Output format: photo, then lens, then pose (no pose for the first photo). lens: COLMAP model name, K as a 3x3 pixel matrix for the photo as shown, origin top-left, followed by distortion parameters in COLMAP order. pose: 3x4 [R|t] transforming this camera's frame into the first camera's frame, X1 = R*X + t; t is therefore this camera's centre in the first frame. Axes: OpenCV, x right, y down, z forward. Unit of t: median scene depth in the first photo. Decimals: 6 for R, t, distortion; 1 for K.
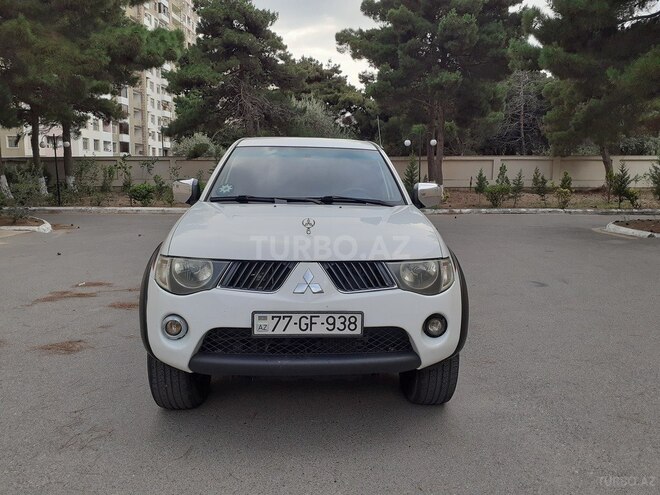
lens RADIAL K [[533.6, 0, 342.4], [0, 533.6, 246.5], [0, 0, 1]] dist [0.008961, -0.021062]
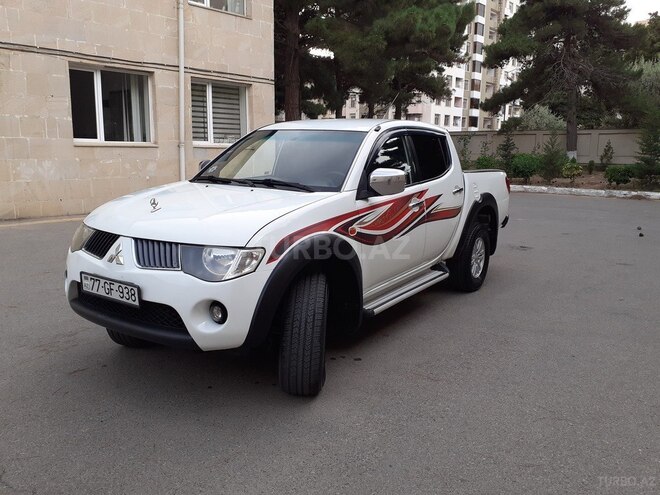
lens RADIAL K [[528.6, 0, 341.1], [0, 528.6, 254.9], [0, 0, 1]] dist [0.015289, -0.026056]
pose [[0.794373, 0.125699, -0.594283, 0.201095], [-0.086453, 0.991791, 0.094216, -0.016323], [0.601247, -0.023466, 0.798719, 0.073235]]
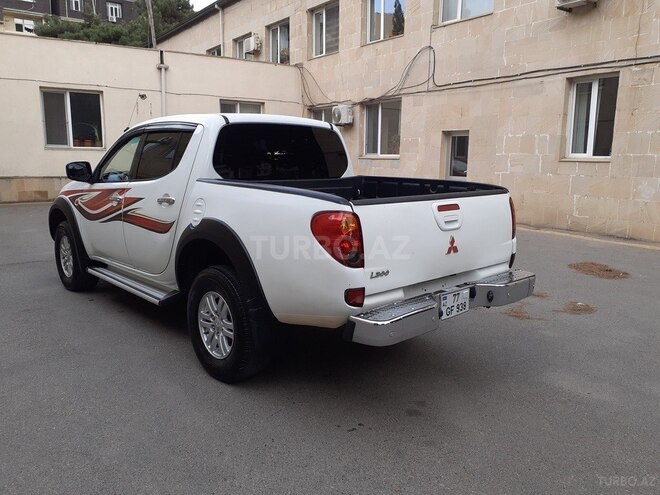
lens RADIAL K [[528.6, 0, 336.7], [0, 528.6, 247.1], [0, 0, 1]] dist [0.015289, -0.026056]
pose [[-0.782715, 0.082841, -0.616842, 0.141945], [-0.101388, 0.960891, 0.257698, -0.094232], [0.614066, 0.264244, -0.743705, 0.718866]]
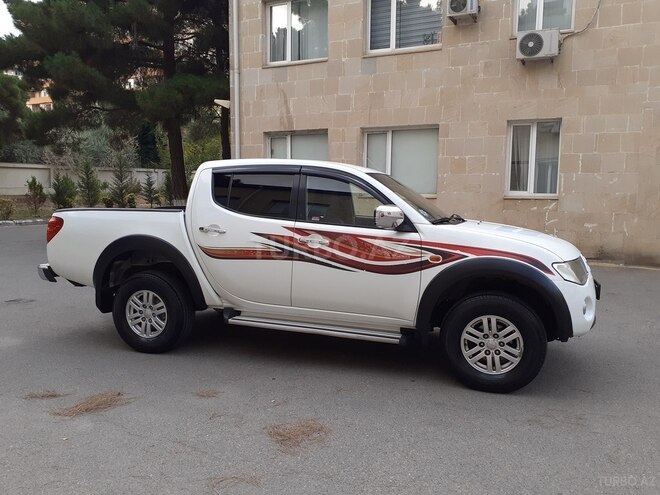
lens RADIAL K [[529.9, 0, 337.2], [0, 529.9, 252.1], [0, 0, 1]] dist [0.018544, -0.035799]
pose [[0.376719, -0.109255, 0.919862, -0.389177], [0.108196, 0.991413, 0.073443, -0.037202], [-0.919987, 0.071858, 0.385305, 0.214312]]
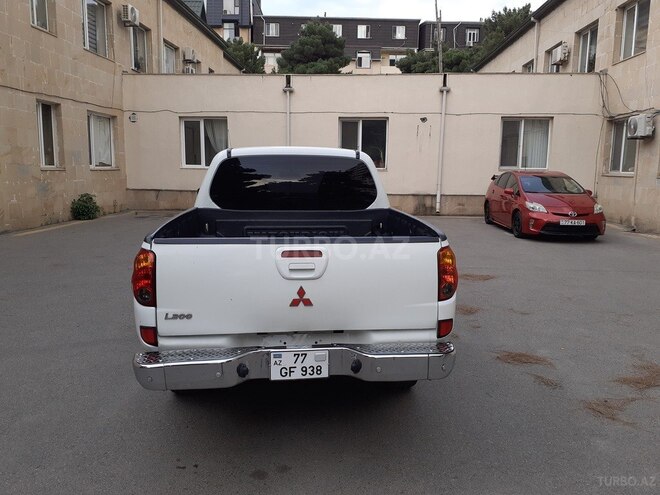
lens RADIAL K [[529.9, 0, 340.2], [0, 529.9, 245.5], [0, 0, 1]] dist [0.018544, -0.035799]
pose [[-0.999385, -0.020109, -0.028717, -0.051936], [-0.027120, 0.962536, 0.269796, -0.114611], [0.022216, 0.270409, -0.962489, 0.767456]]
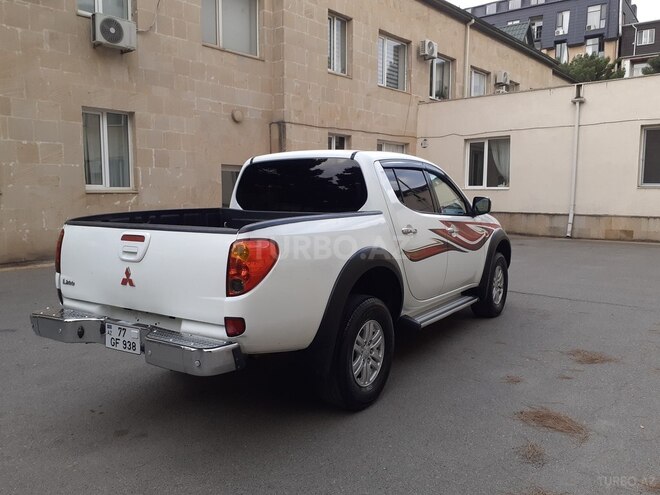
lens RADIAL K [[529.9, 0, 341.7], [0, 529.9, 250.6], [0, 0, 1]] dist [0.018544, -0.035799]
pose [[-0.800132, -0.079634, 0.594514, -0.250197], [0.064448, 0.973997, 0.217202, -0.094268], [-0.596351, 0.212105, -0.774194, 0.694339]]
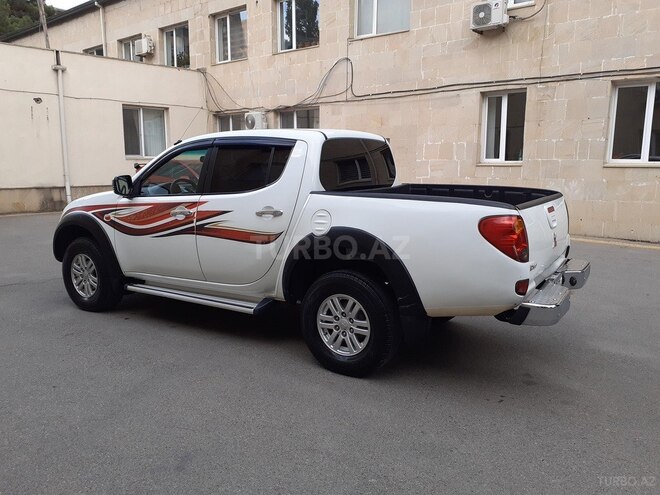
lens RADIAL K [[528.6, 0, 335.5], [0, 528.6, 248.3], [0, 0, 1]] dist [0.015289, -0.026056]
pose [[-0.597811, 0.116192, -0.793172, 0.254240], [-0.111164, 0.967865, 0.225567, -0.087085], [0.793892, 0.223019, -0.565684, 0.644357]]
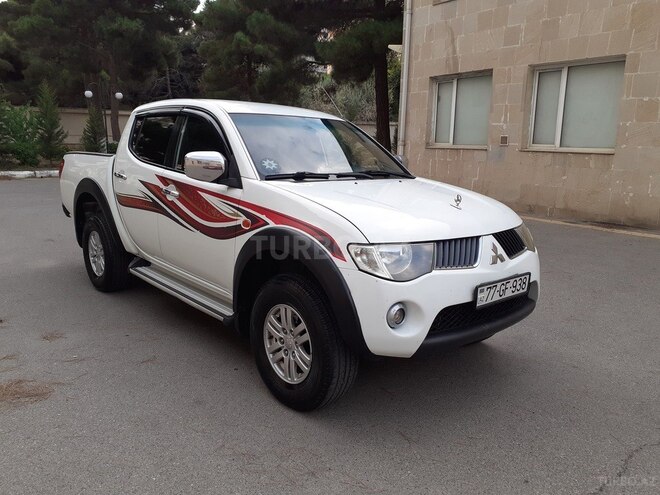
lens RADIAL K [[529.9, 0, 336.8], [0, 529.9, 251.6], [0, 0, 1]] dist [0.018544, -0.035799]
pose [[0.788147, -0.115843, 0.604488, -0.198536], [0.060200, 0.991928, 0.111601, -0.016120], [-0.612536, -0.051568, 0.788758, 0.064775]]
